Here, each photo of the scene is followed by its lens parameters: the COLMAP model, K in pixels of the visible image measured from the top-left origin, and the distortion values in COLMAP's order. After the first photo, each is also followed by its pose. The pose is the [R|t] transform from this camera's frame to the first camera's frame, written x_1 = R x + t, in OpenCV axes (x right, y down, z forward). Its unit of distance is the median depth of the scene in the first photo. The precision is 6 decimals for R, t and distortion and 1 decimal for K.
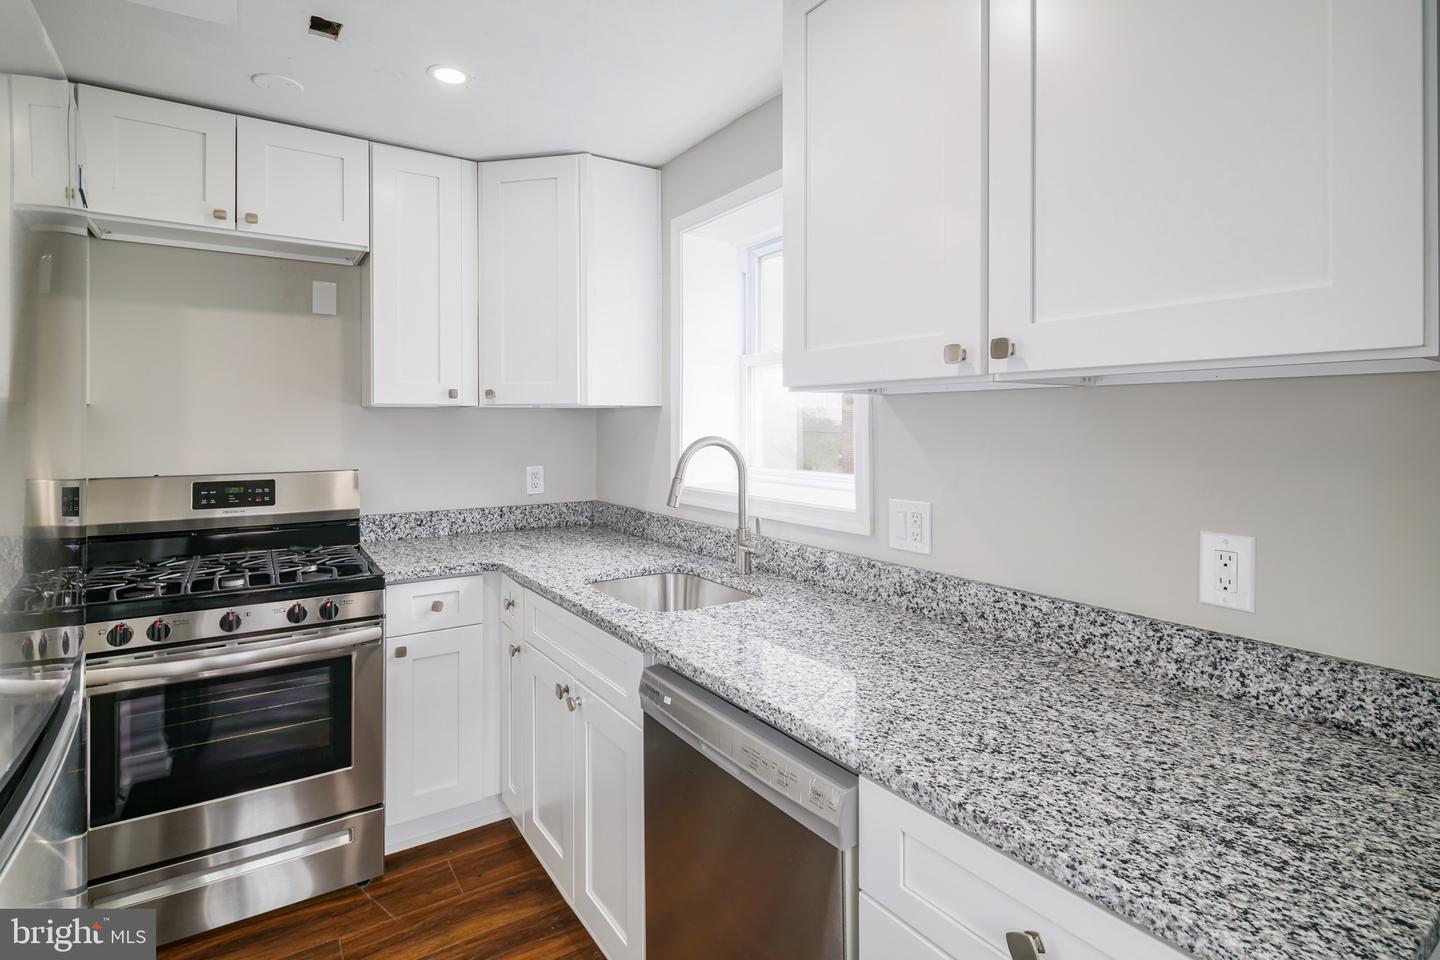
lens RADIAL K [[706.5, 0, 713.3], [0, 706.5, 422.2], [0, 0, 1]] dist [0.003989, -0.002983]
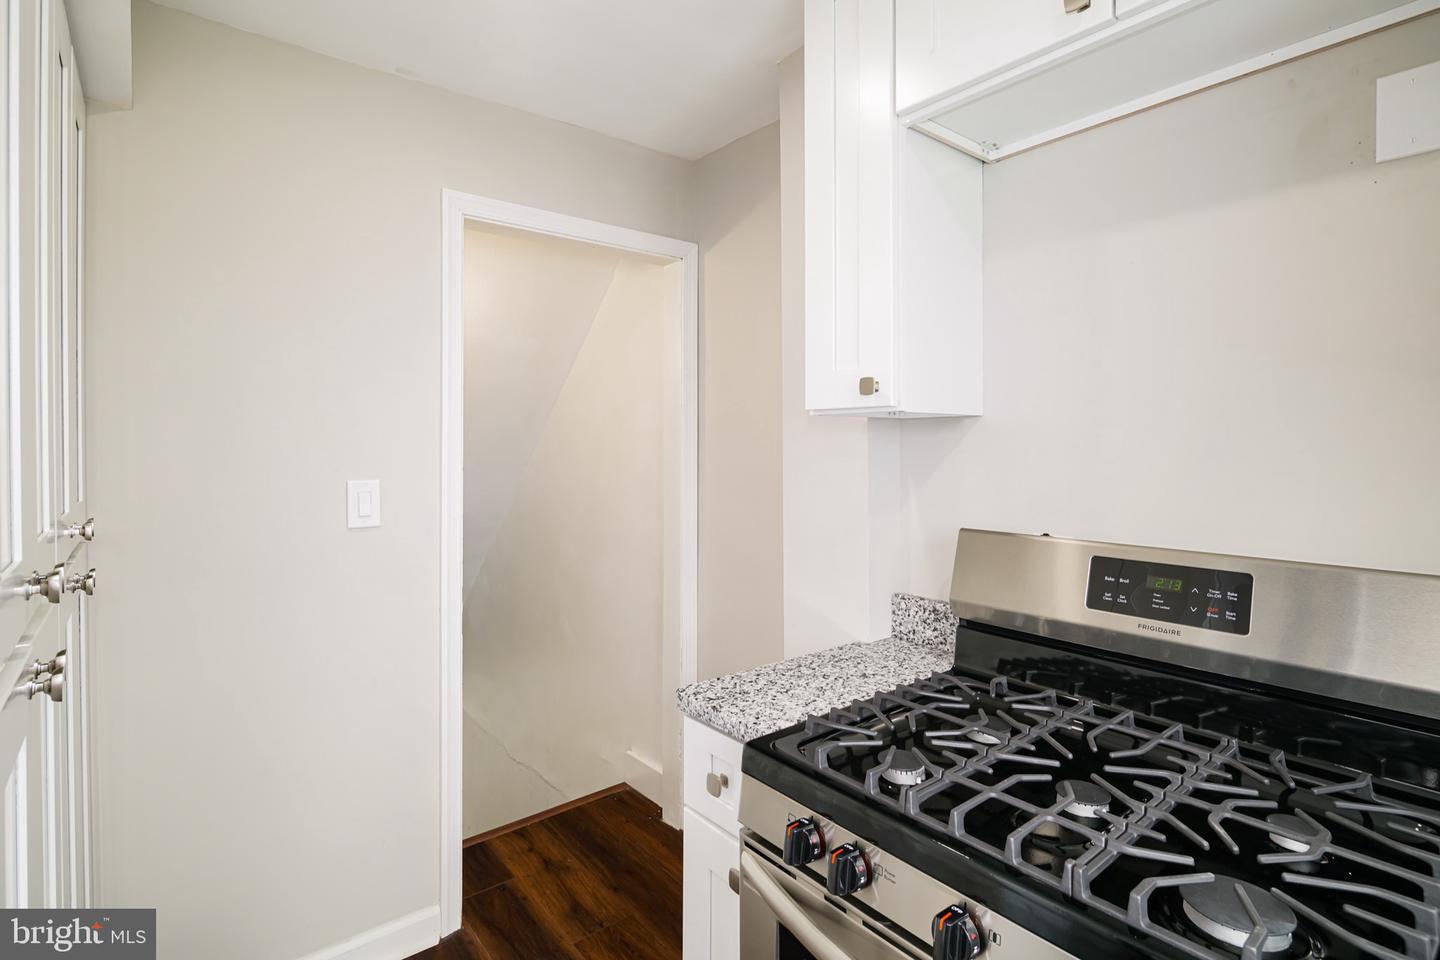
lens RADIAL K [[692.6, 0, 721.7], [0, 692.6, 450.2], [0, 0, 1]] dist [-0.000768, -0.000723]
pose [[0.103228, 0.004471, -0.994648, -0.338078], [0.002756, 0.999985, 0.004781, 0.003732], [0.994654, -0.003235, 0.103214, 0.912821]]
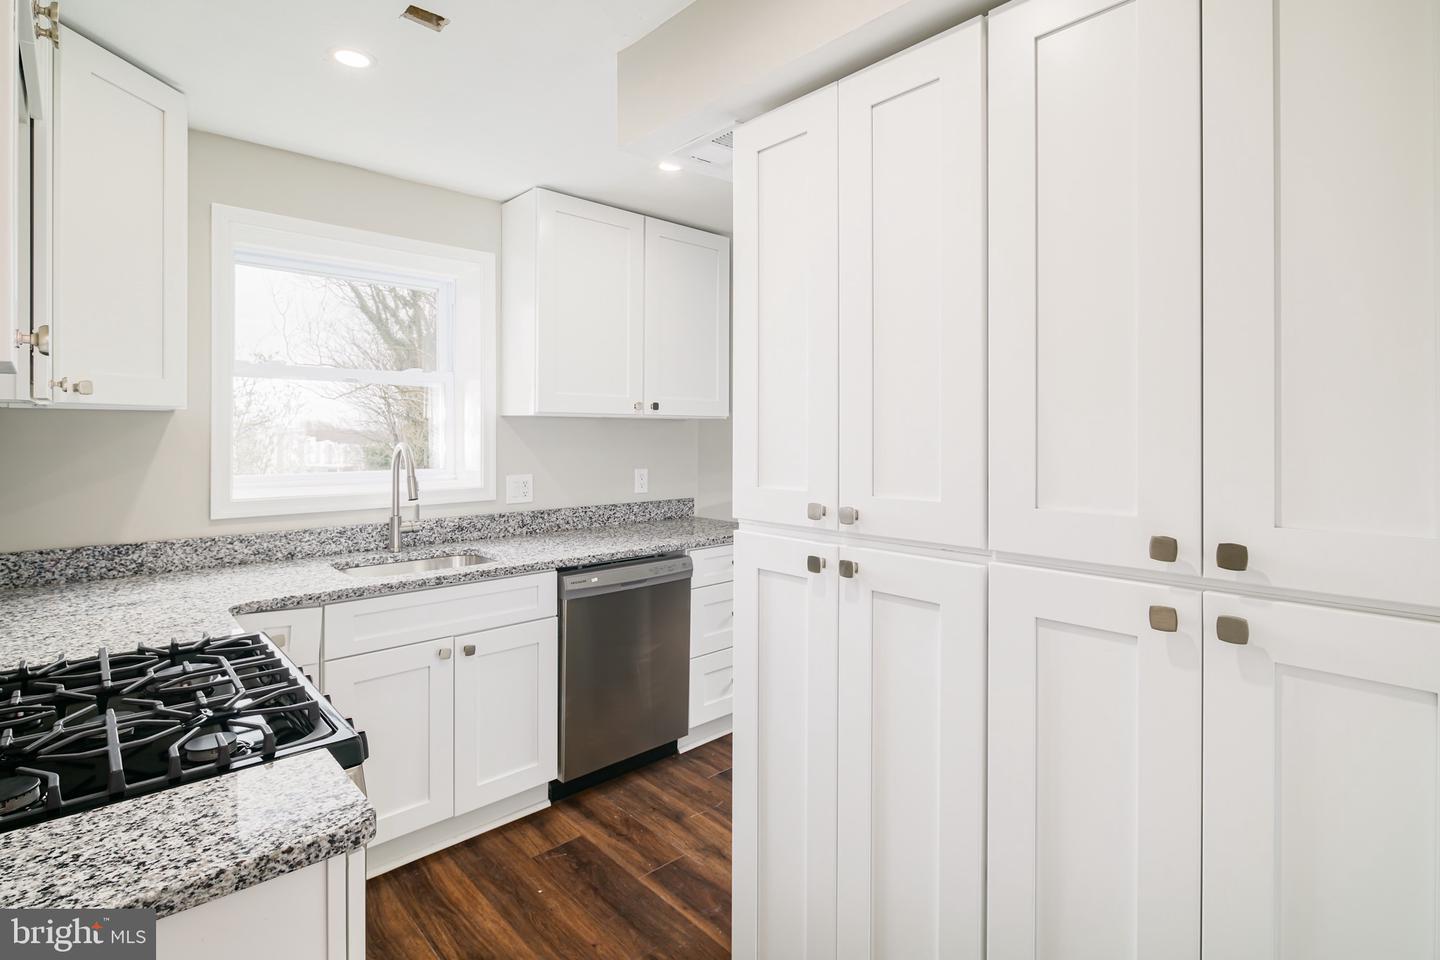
lens RADIAL K [[706.5, 0, 713.3], [0, 706.5, 422.2], [0, 0, 1]] dist [0.003989, -0.002983]
pose [[-0.148513, 0.011829, 0.988840, -1.603215], [-0.008465, 0.999877, -0.013233, -0.005761], [-0.988874, -0.010335, -0.148394, 0.781815]]
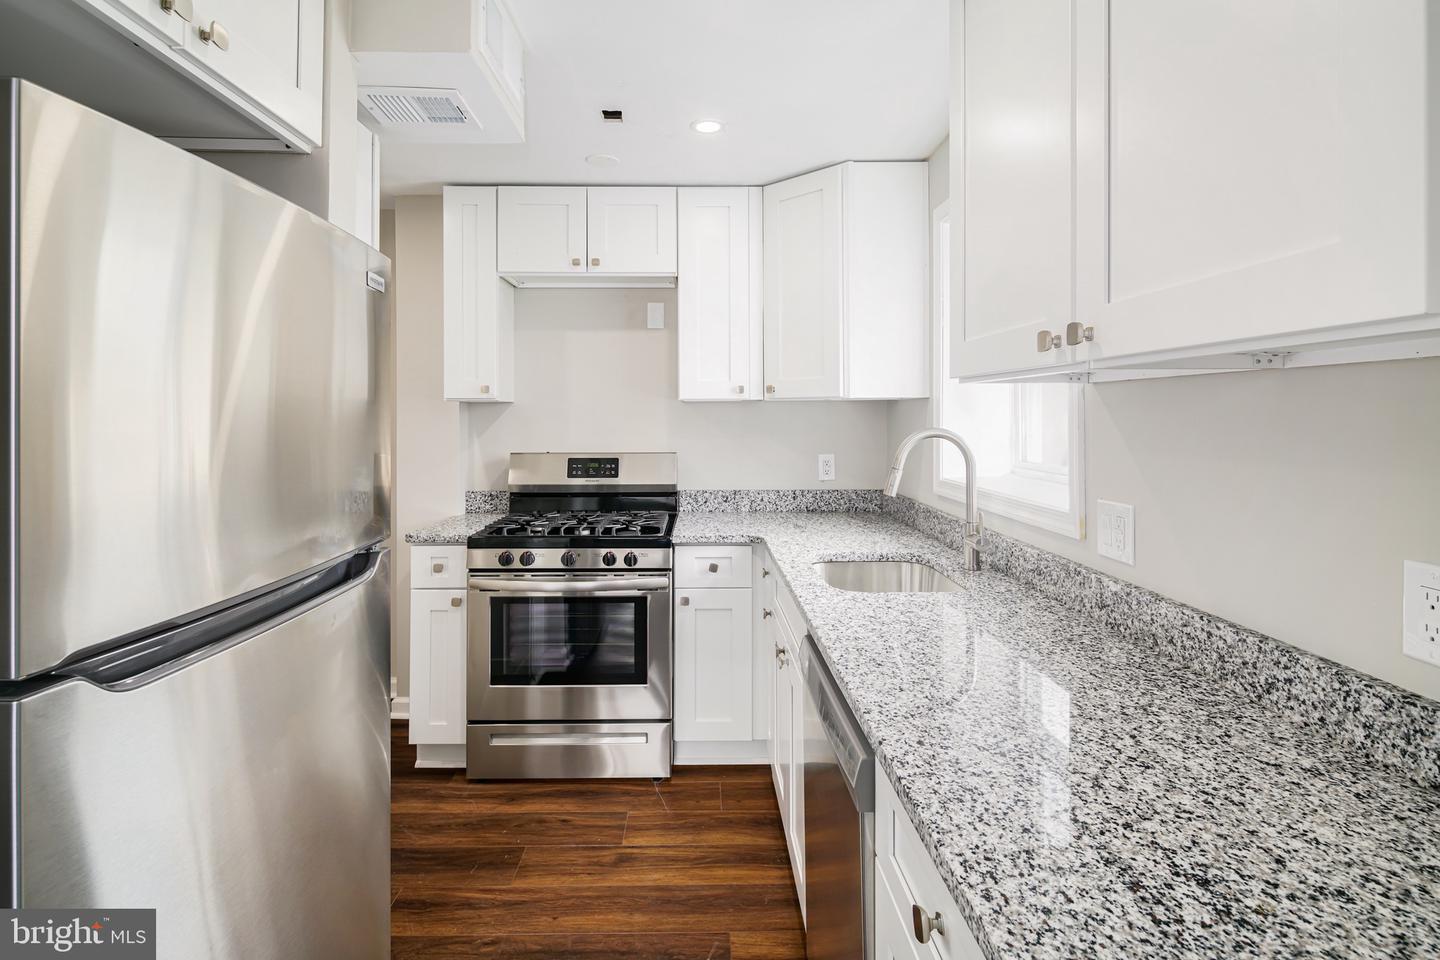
lens RADIAL K [[709.8, 0, 713.2], [0, 709.8, 412.8], [0, 0, 1]] dist [0.003626, -0.002489]
pose [[0.843768, -0.002246, -0.536704, 0.331719], [0.001776, 0.999997, -0.001392, -0.000725], [0.536706, 0.000222, 0.843769, -0.018570]]
